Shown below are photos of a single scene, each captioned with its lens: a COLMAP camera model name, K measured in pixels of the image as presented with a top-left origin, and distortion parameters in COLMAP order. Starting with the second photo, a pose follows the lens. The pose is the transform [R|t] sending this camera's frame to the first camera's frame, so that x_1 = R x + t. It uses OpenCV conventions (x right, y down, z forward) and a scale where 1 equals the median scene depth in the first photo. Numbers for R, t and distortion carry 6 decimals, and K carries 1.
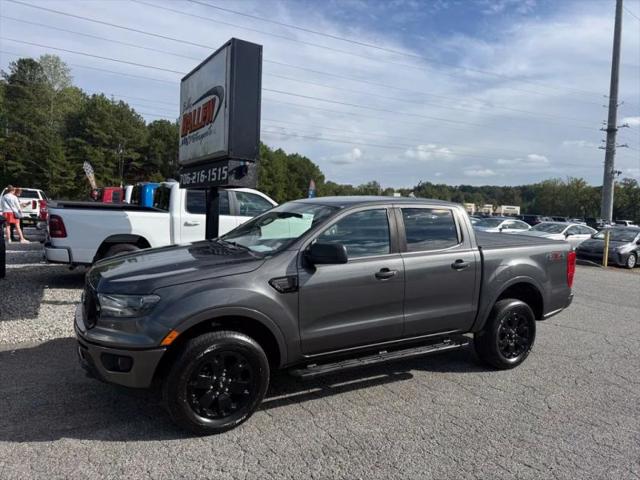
lens RADIAL K [[490.9, 0, 320.0], [0, 490.9, 240.0], [0, 0, 1]] dist [0.005150, -0.007188]
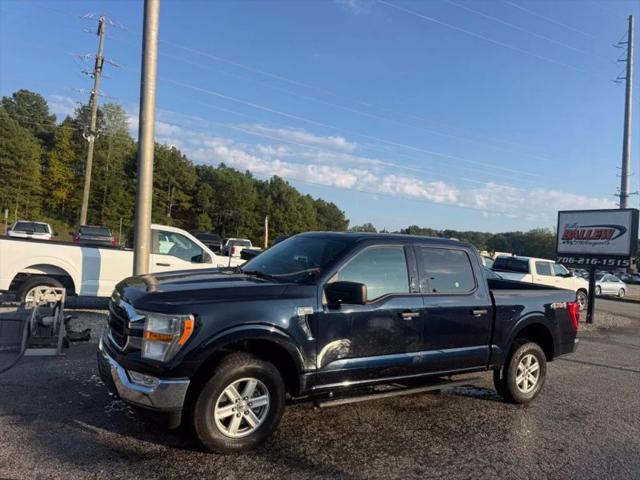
lens RADIAL K [[489.0, 0, 324.0], [0, 489.0, 230.1], [0, 0, 1]] dist [-0.004180, 0.000467]
pose [[0.998451, 0.035437, 0.042882, -0.117632], [-0.030992, 0.994482, -0.100228, -0.001034], [-0.046197, 0.098744, 0.994040, -0.085703]]
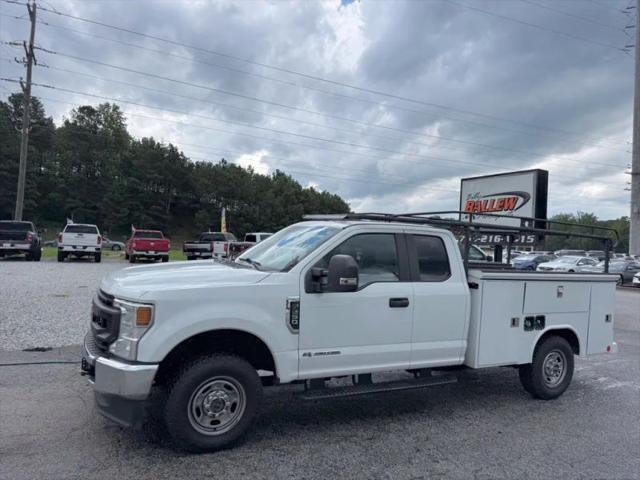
lens RADIAL K [[484.1, 0, 320.0], [0, 484.1, 240.0], [0, 0, 1]] dist [0.056306, -0.095271]
pose [[0.999908, 0.000503, -0.013557, -0.064821], [-0.001424, 0.997683, -0.068026, -0.000507], [0.013492, 0.068039, 0.997591, -0.056586]]
